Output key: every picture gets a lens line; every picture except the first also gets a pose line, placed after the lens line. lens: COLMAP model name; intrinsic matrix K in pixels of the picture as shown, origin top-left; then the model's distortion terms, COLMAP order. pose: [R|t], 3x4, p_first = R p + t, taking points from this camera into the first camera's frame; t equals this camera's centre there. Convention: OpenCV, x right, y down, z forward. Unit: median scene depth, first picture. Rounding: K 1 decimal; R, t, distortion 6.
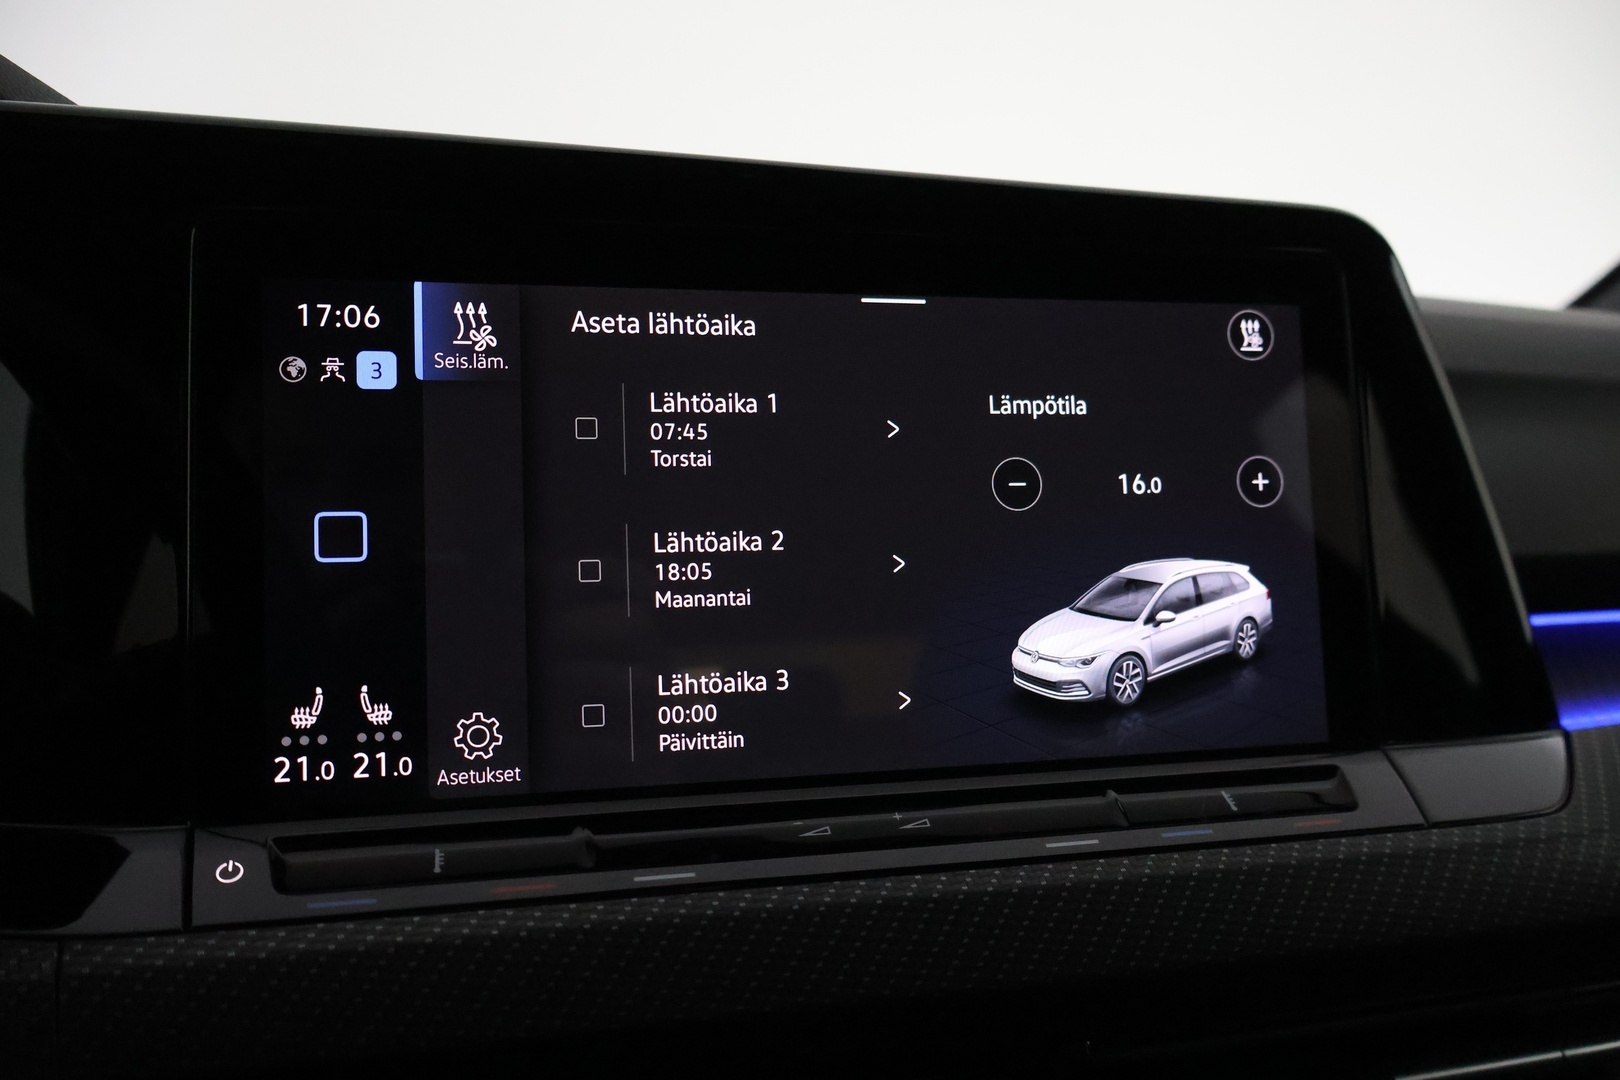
lens RADIAL K [[1345.1, 0, 813.0], [0, 1345.1, 528.3], [0, 0, 1]] dist [-0.000818, -0.003374]
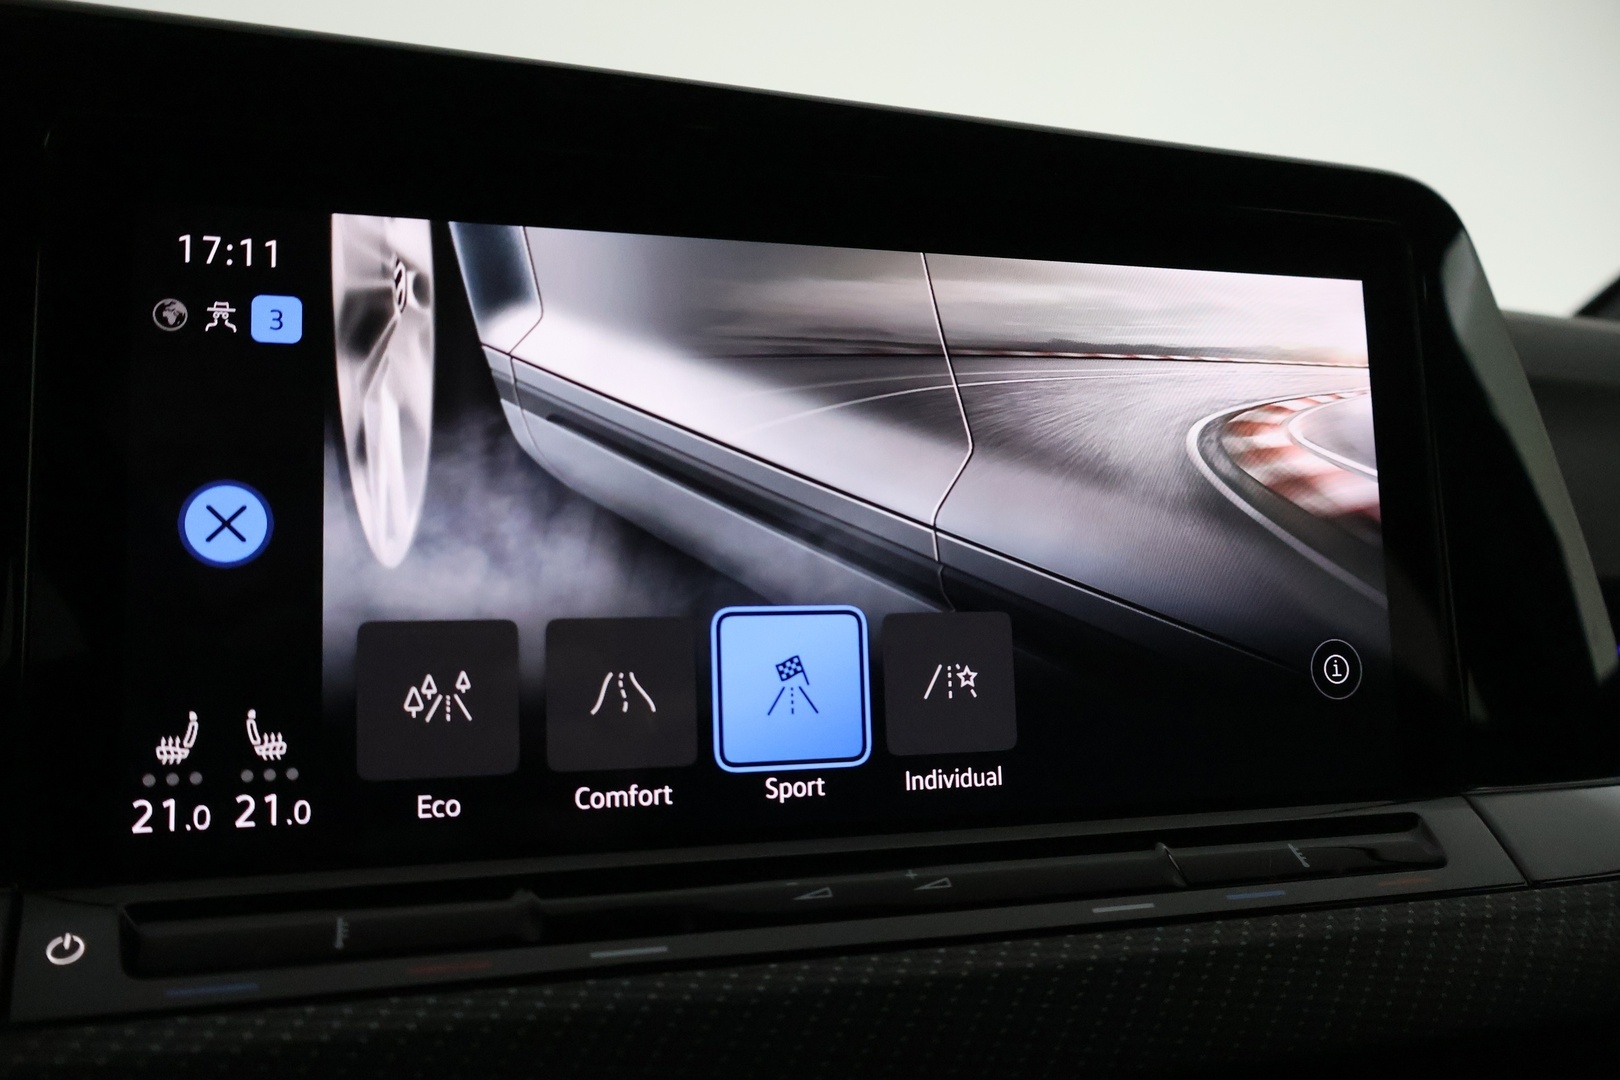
lens RADIAL K [[1345.1, 0, 805.5], [0, 1345.1, 536.5], [0, 0, 1]] dist [-0.000818, -0.003374]
pose [[0.999043, 0.009231, 0.042761, -0.041268], [-0.007749, 0.999368, -0.034686, 0.039112], [-0.043054, 0.034322, 0.998483, 0.187677]]
